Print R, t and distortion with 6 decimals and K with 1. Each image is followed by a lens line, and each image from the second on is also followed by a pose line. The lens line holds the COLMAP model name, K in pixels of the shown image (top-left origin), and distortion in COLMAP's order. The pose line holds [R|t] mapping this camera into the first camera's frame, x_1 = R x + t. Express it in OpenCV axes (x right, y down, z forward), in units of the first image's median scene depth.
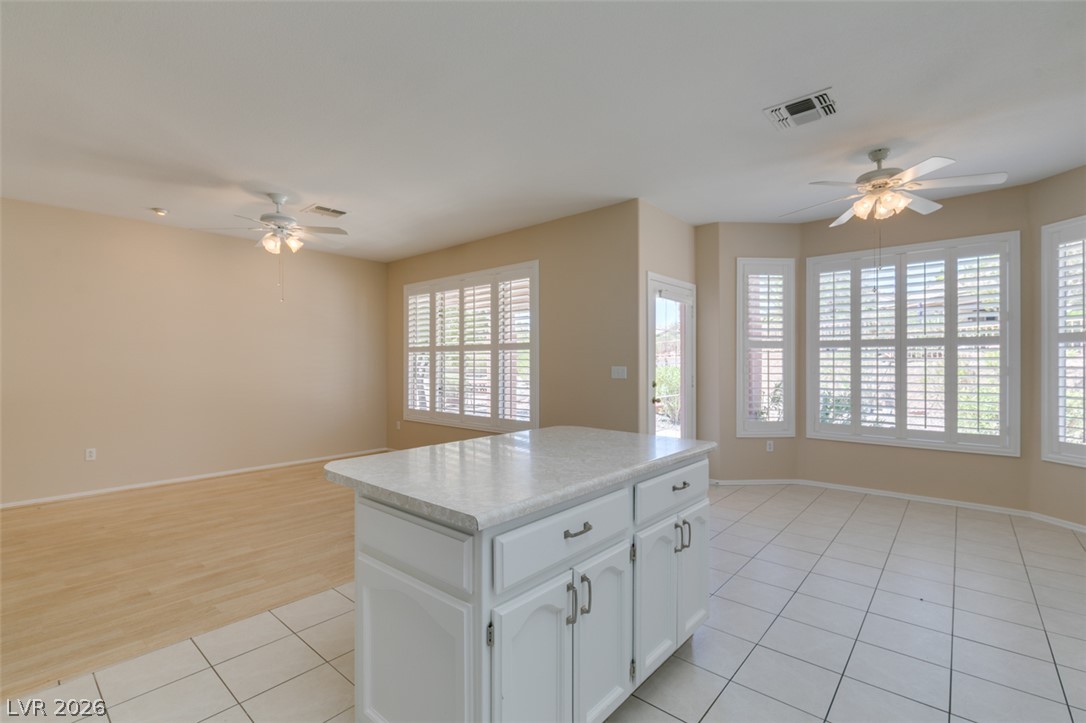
lens RADIAL K [[483.2, 0, 540.8], [0, 483.2, 363.9], [0, 0, 1]] dist [-0.003181, -0.000740]
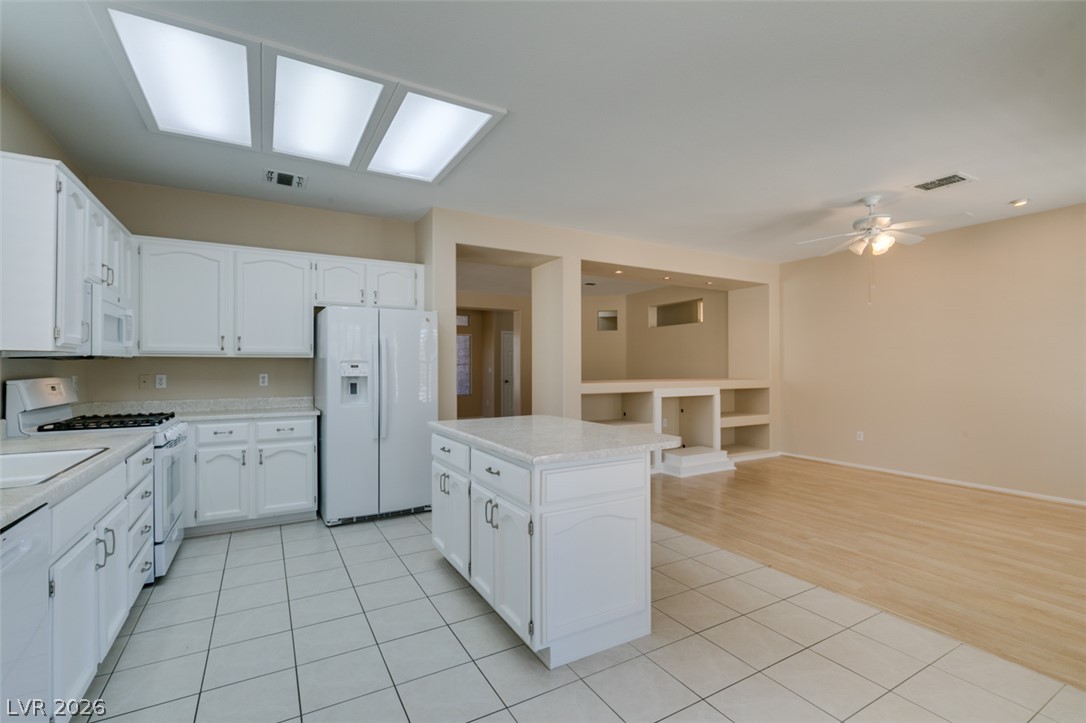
lens RADIAL K [[486.3, 0, 541.2], [0, 486.3, 364.0], [0, 0, 1]] dist [0.001392, -0.000764]
pose [[-0.328282, -0.002005, -0.944578, 0.590156], [0.003222, 0.999990, -0.003243, -0.002836], [0.944574, -0.004108, -0.328272, 0.642927]]
